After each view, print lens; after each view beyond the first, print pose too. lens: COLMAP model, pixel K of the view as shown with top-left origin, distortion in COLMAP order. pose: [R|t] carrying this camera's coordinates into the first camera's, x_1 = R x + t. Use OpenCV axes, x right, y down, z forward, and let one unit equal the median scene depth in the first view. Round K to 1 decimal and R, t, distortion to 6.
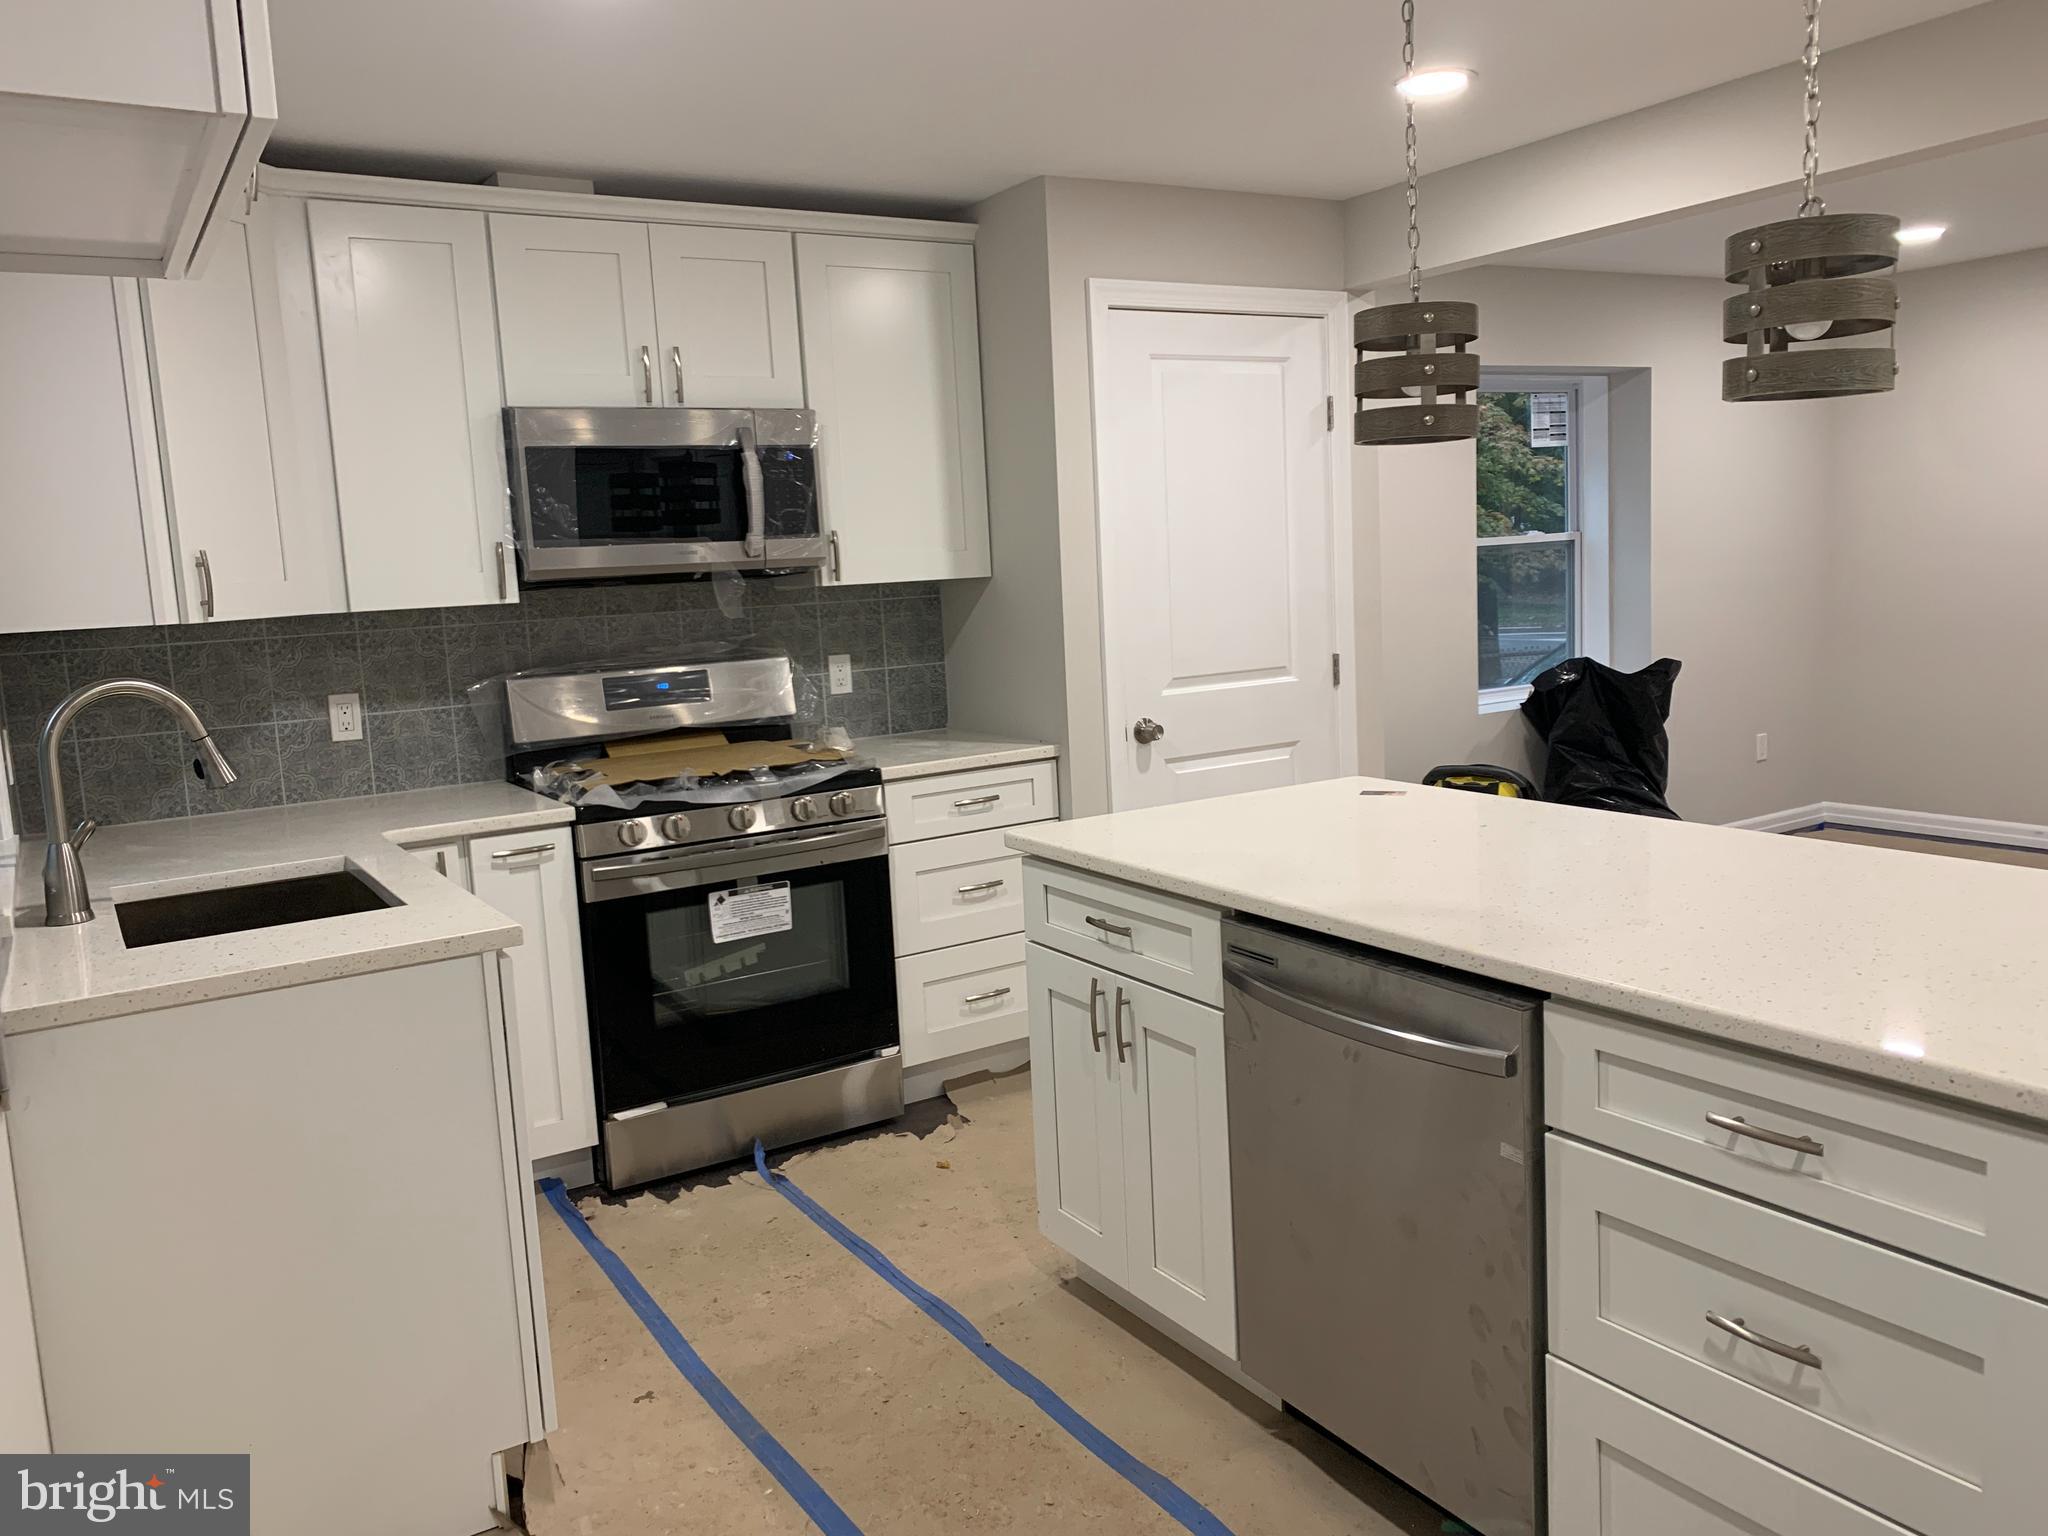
lens RADIAL K [[1555.6, 0, 1016.9], [0, 1555.6, 757.1], [0, 0, 1]] dist [0.026504, -0.033974]
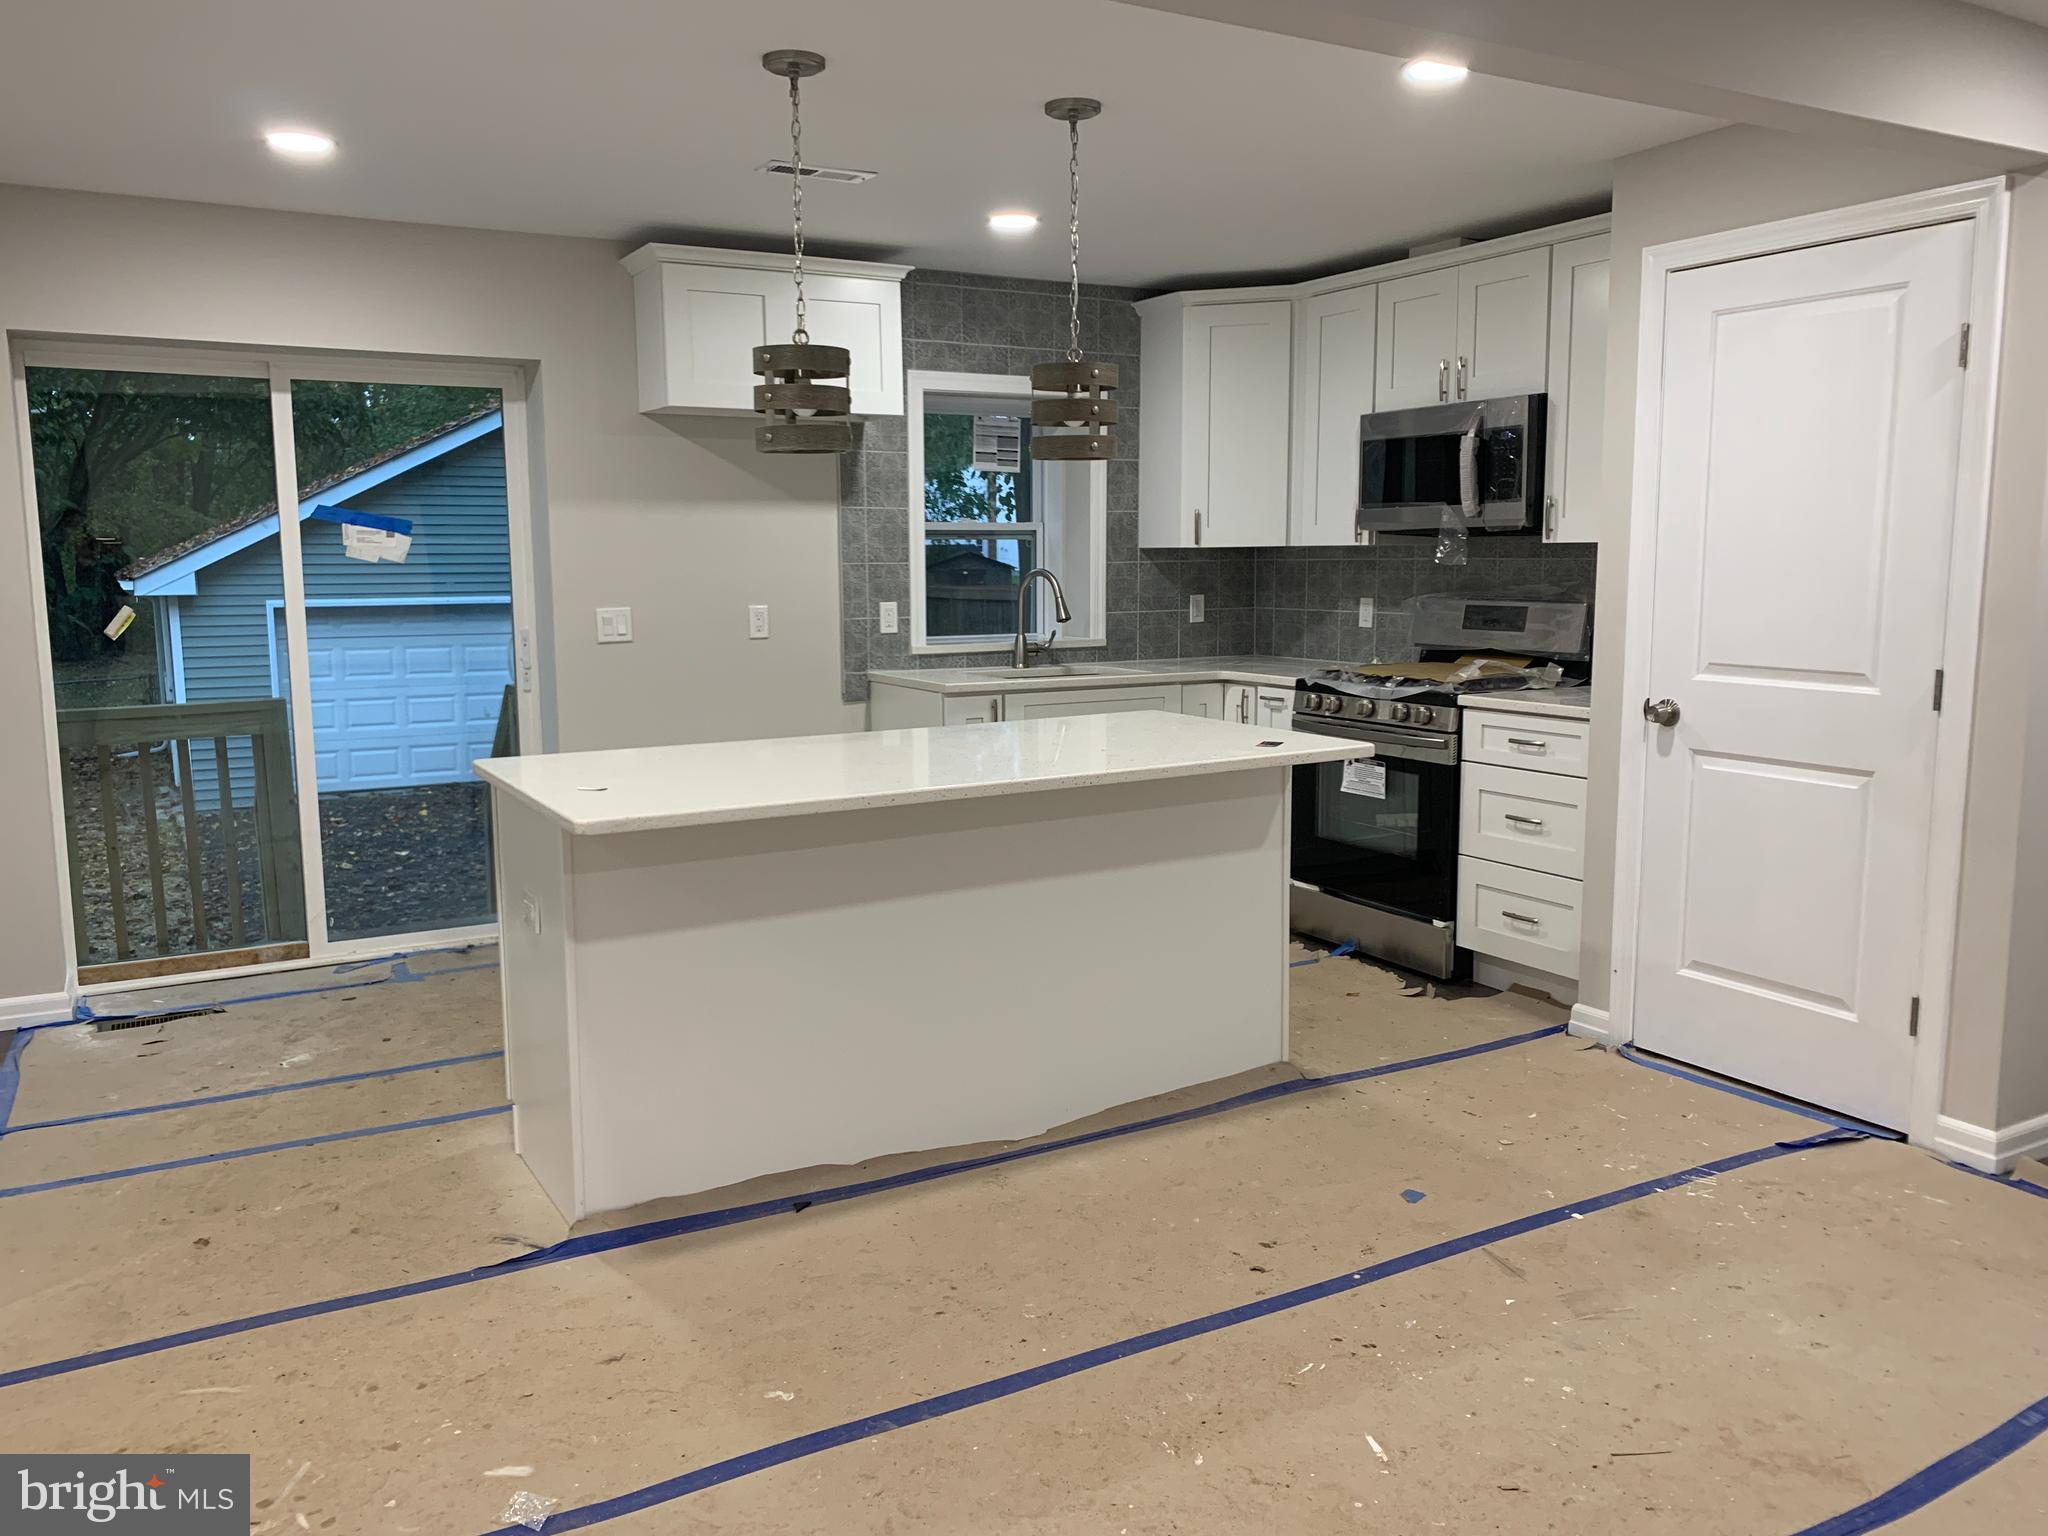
lens RADIAL K [[1555.6, 0, 1023.2], [0, 1555.6, 767.4], [0, 0, 1]] dist [0.026504, -0.033974]
pose [[-0.036761, 0.189721, -0.981150, 1.147386], [-0.119724, 0.973906, 0.192806, -0.133778], [0.992126, 0.124555, -0.013088, 0.688337]]
